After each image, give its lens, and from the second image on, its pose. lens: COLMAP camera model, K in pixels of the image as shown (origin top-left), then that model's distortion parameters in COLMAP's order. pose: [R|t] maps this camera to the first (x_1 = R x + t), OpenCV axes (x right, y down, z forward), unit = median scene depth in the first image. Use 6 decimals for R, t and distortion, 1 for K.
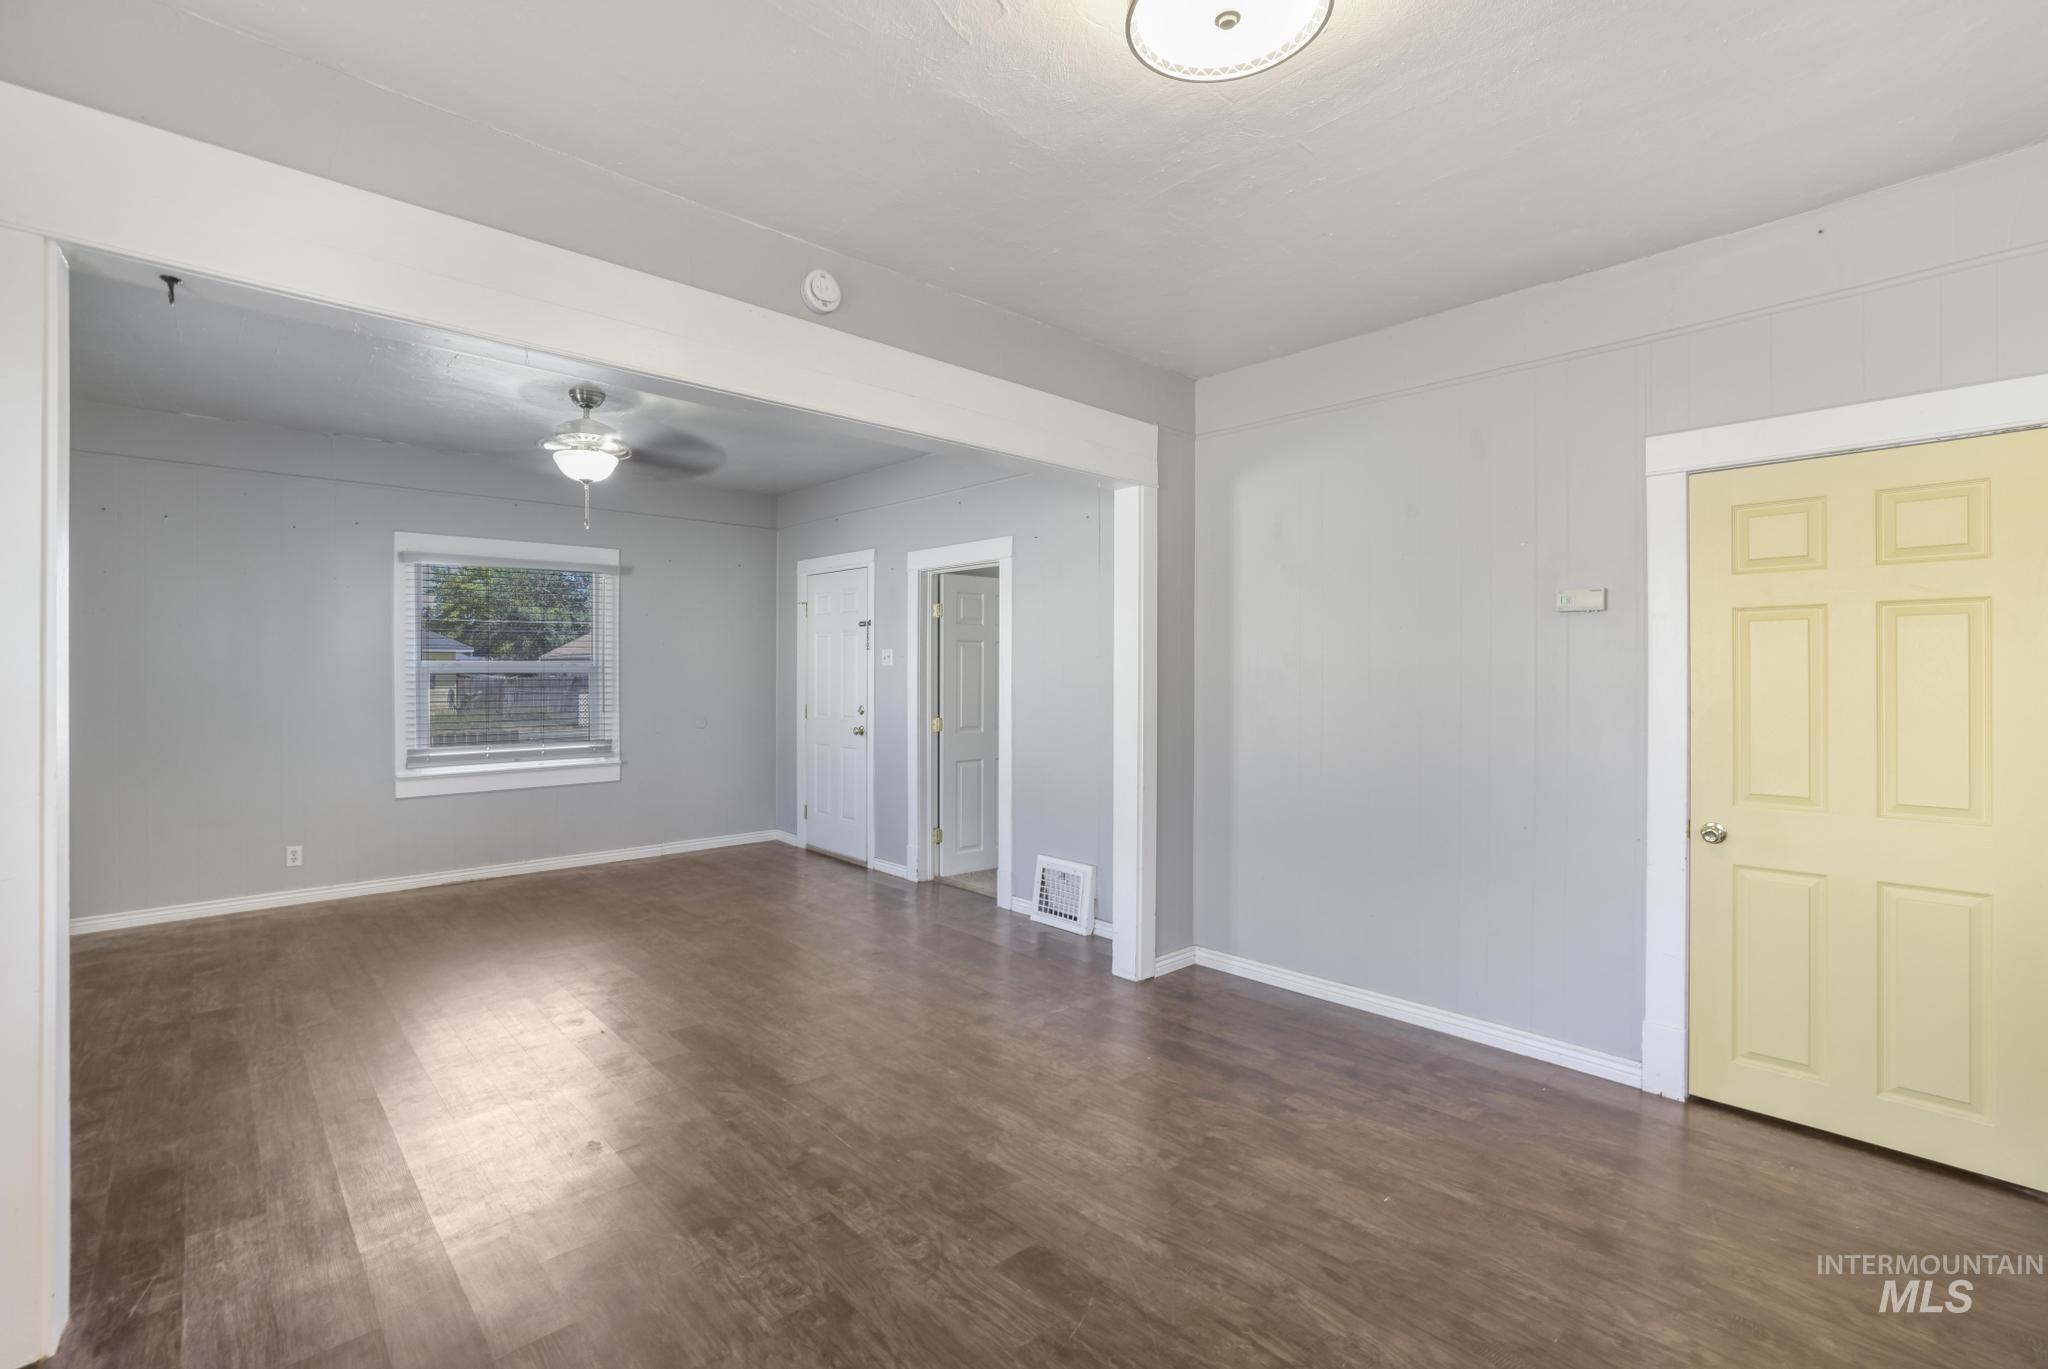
lens RADIAL K [[909.9, 0, 1015.2], [0, 909.9, 674.0], [0, 0, 1]] dist [-0.001723, 0.000015]
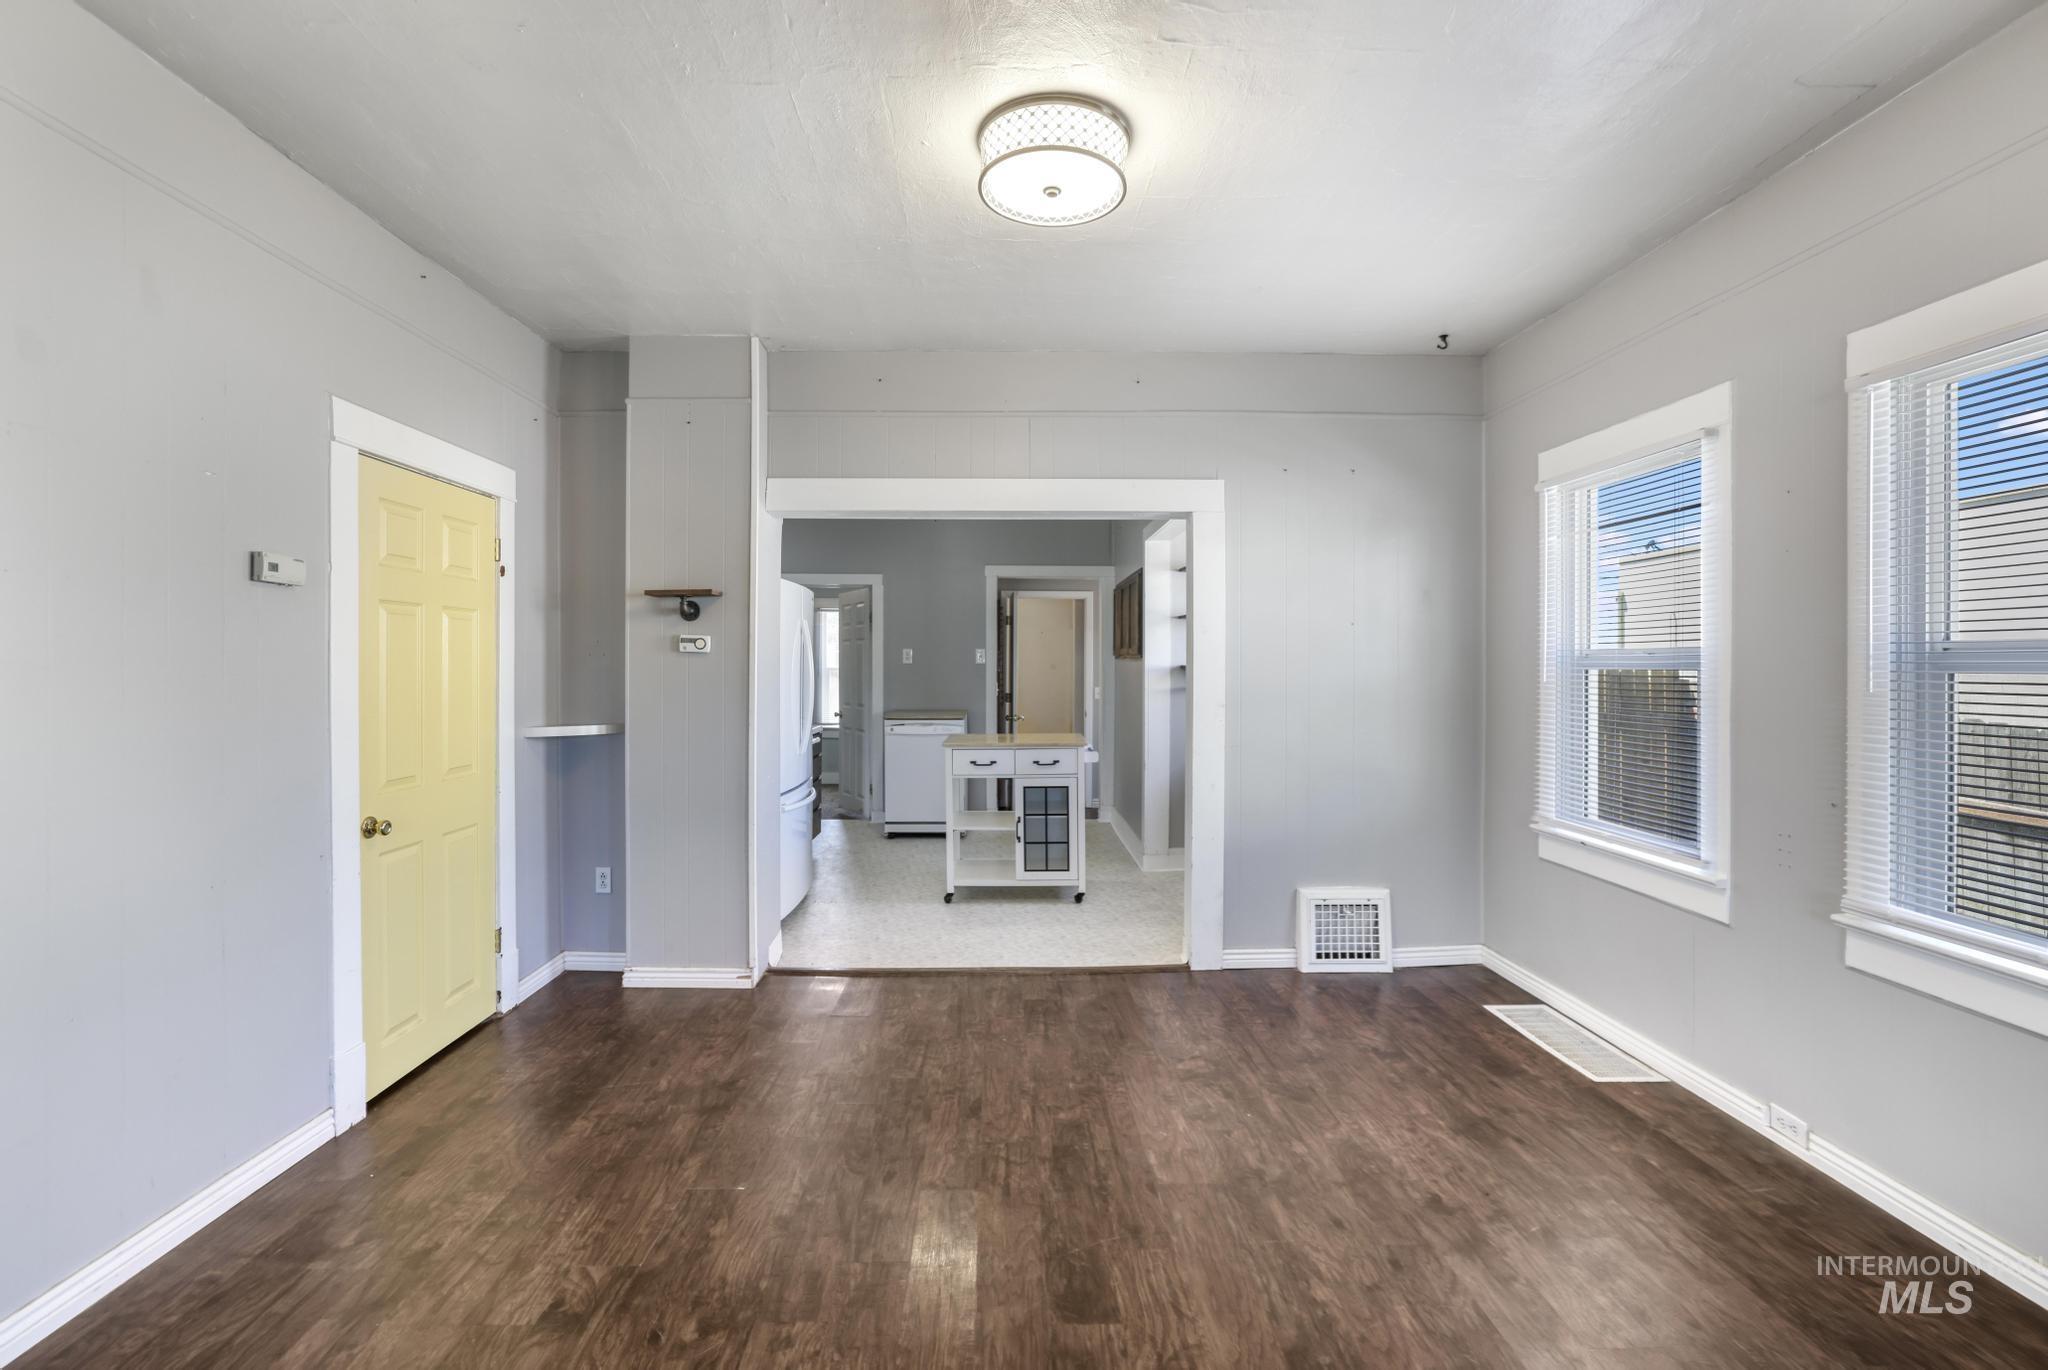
lens RADIAL K [[900.6, 0, 1000.1], [0, 900.6, 676.0], [0, 0, 1]] dist [-0.013634, 0.000351]
pose [[-0.738617, -0.010044, 0.674051, -0.184829], [-0.006053, 0.999948, 0.008267, -0.000362], [-0.674099, 0.002026, -0.738639, 0.606163]]
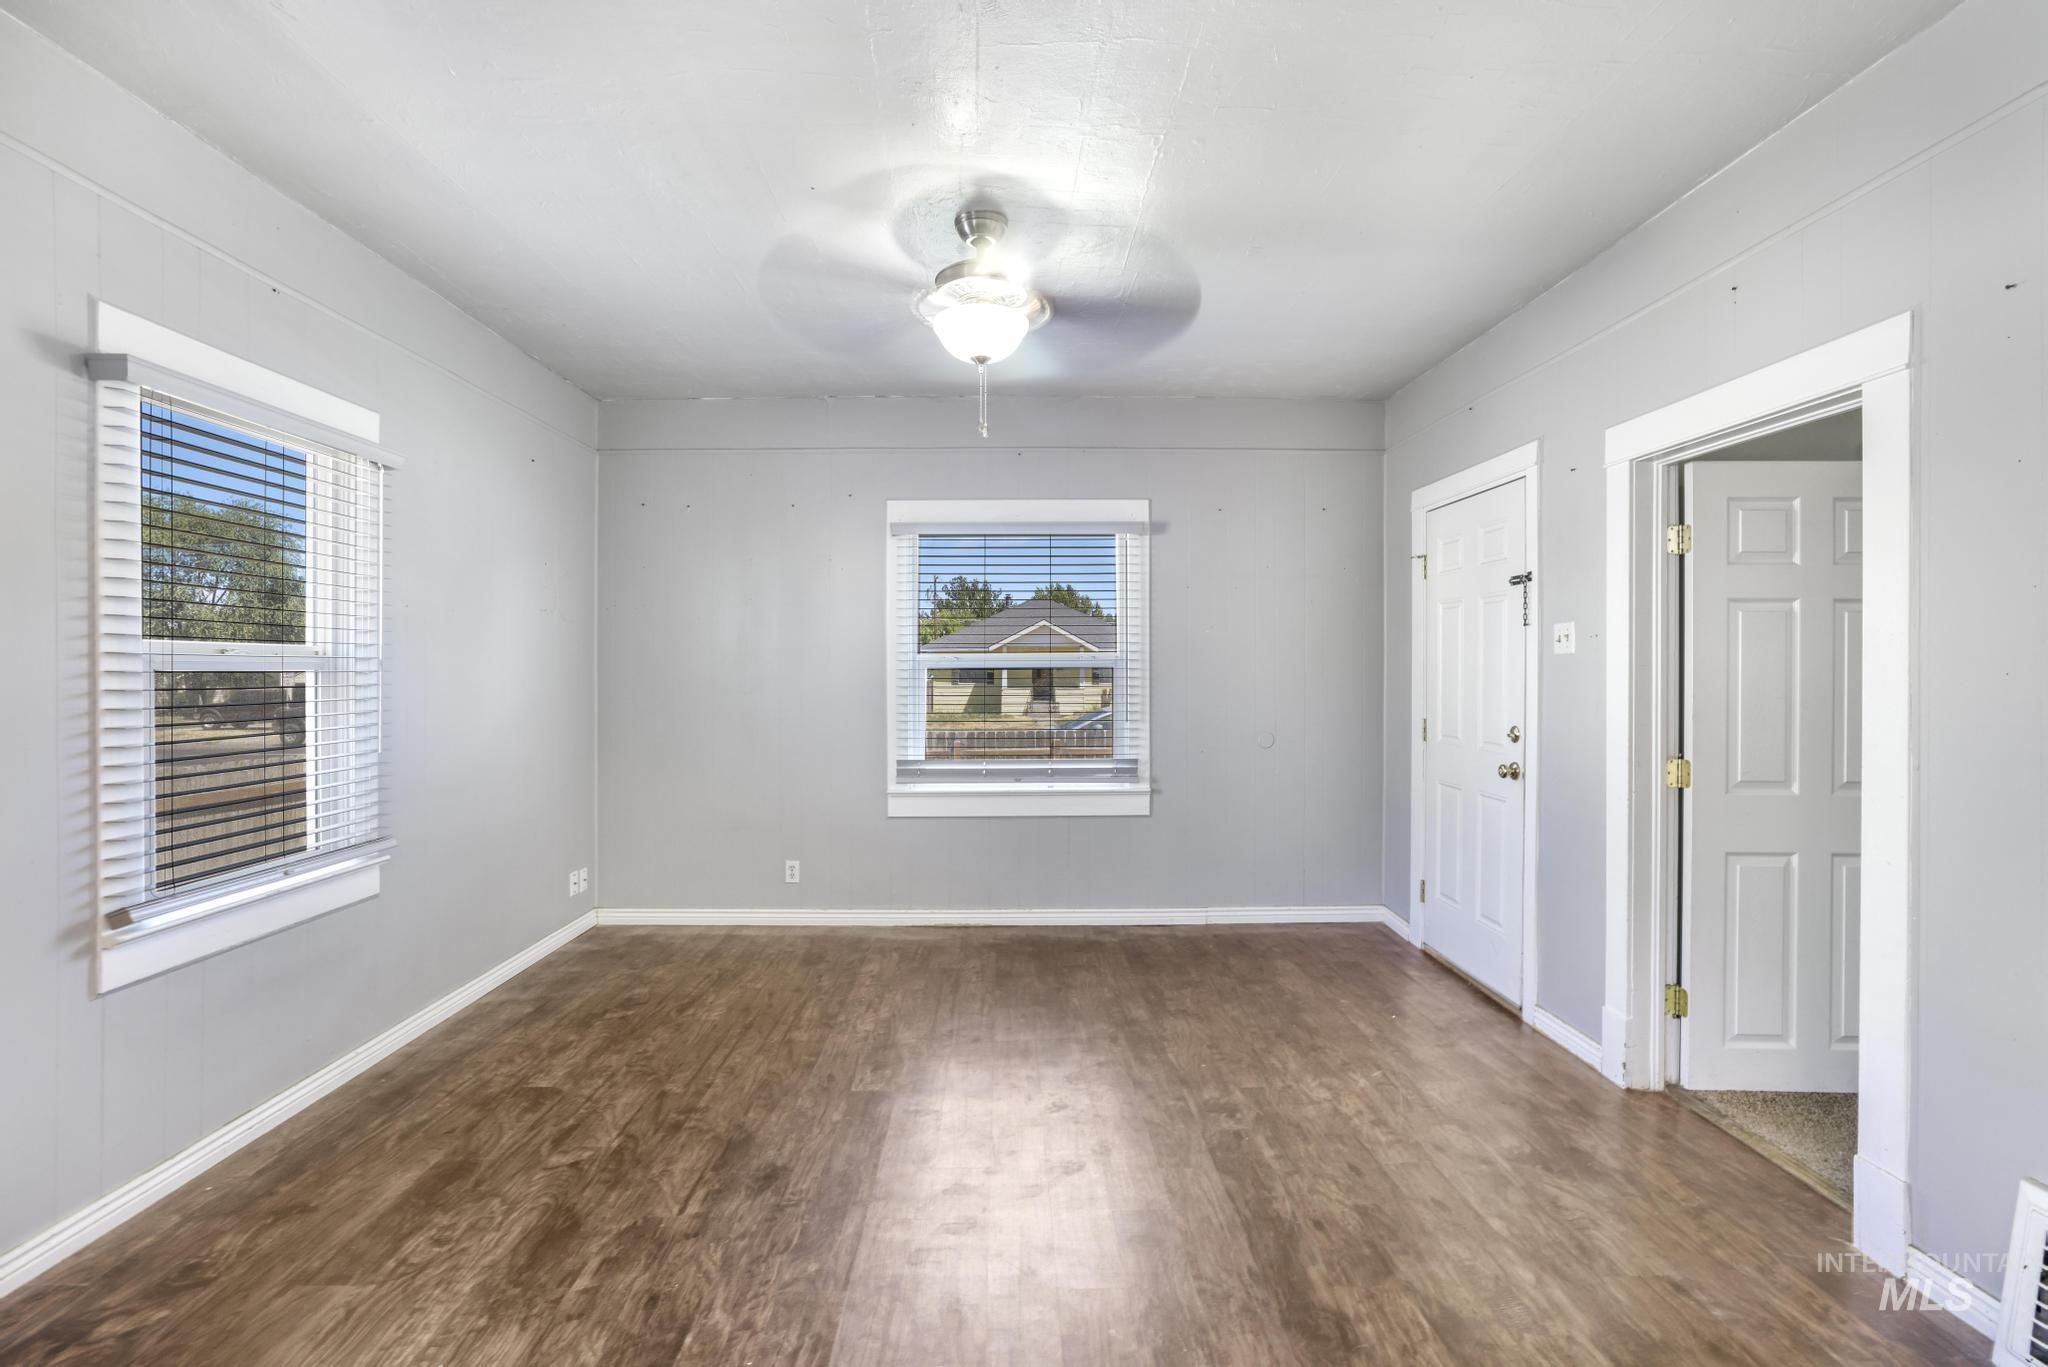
lens RADIAL K [[906.5, 0, 1005.3], [0, 906.5, 671.4], [0, 0, 1]] dist [-0.044224, 0.016020]
pose [[0.736025, 0.001430, -0.676953, -0.029496], [-0.001399, 0.999999, 0.000592, 0.001223], [0.676953, 0.000511, 0.736026, 0.418142]]
